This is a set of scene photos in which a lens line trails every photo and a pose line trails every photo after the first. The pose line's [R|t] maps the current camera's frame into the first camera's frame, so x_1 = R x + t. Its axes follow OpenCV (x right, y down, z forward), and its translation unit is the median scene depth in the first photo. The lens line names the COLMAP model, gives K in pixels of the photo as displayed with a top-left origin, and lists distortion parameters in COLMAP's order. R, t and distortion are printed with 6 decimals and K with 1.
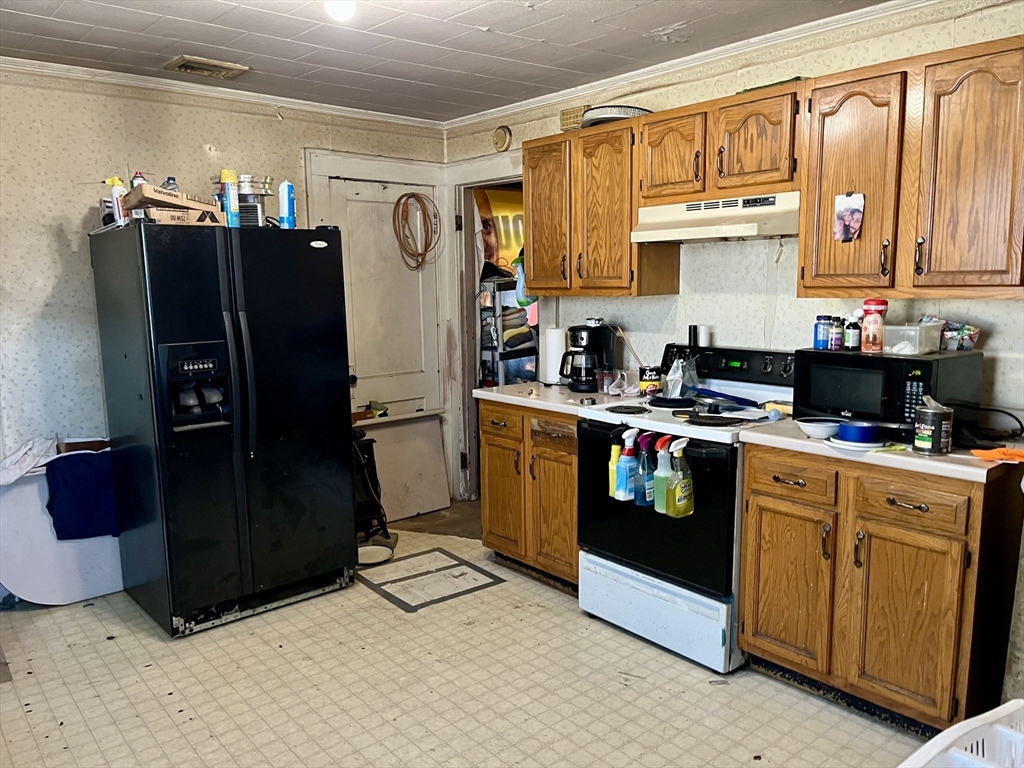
lens RADIAL K [[763.8, 0, 516.7], [0, 763.8, 384.9], [0, 0, 1]] dist [0.058469, -0.078467]
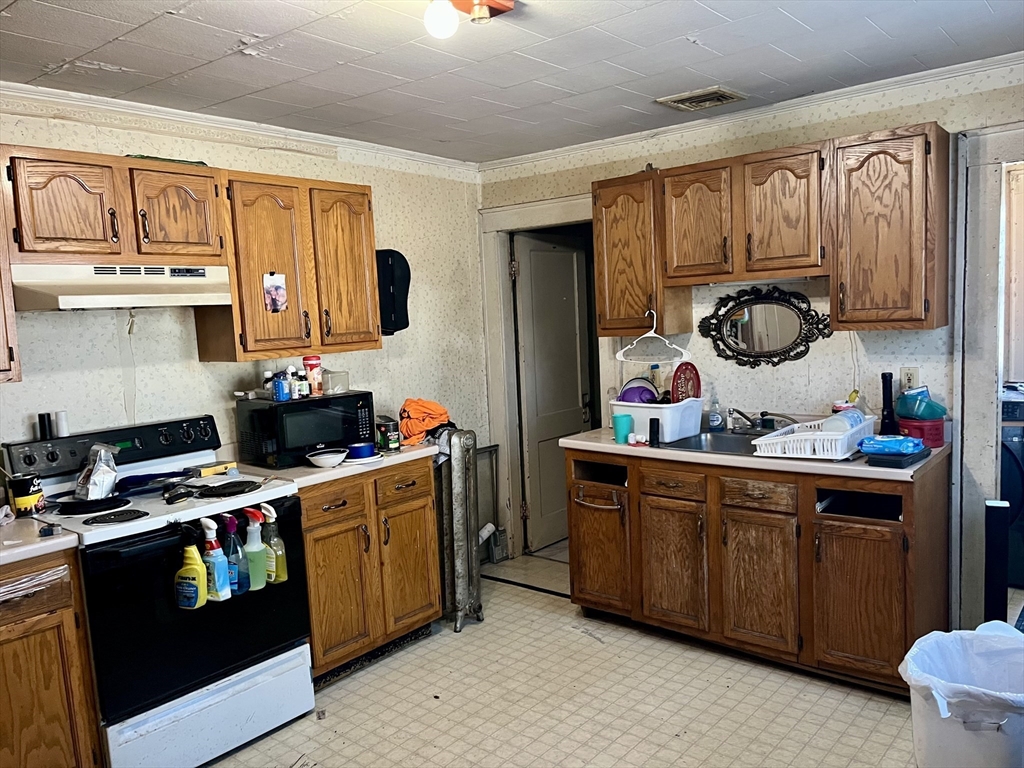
lens RADIAL K [[763.8, 0, 516.7], [0, 763.8, 384.9], [0, 0, 1]] dist [0.058469, -0.078467]
pose [[-0.159341, -0.074999, 0.984371, -0.776019], [0.189529, 0.976238, 0.105059, -0.119497], [-0.968860, 0.203307, -0.141340, 0.766283]]
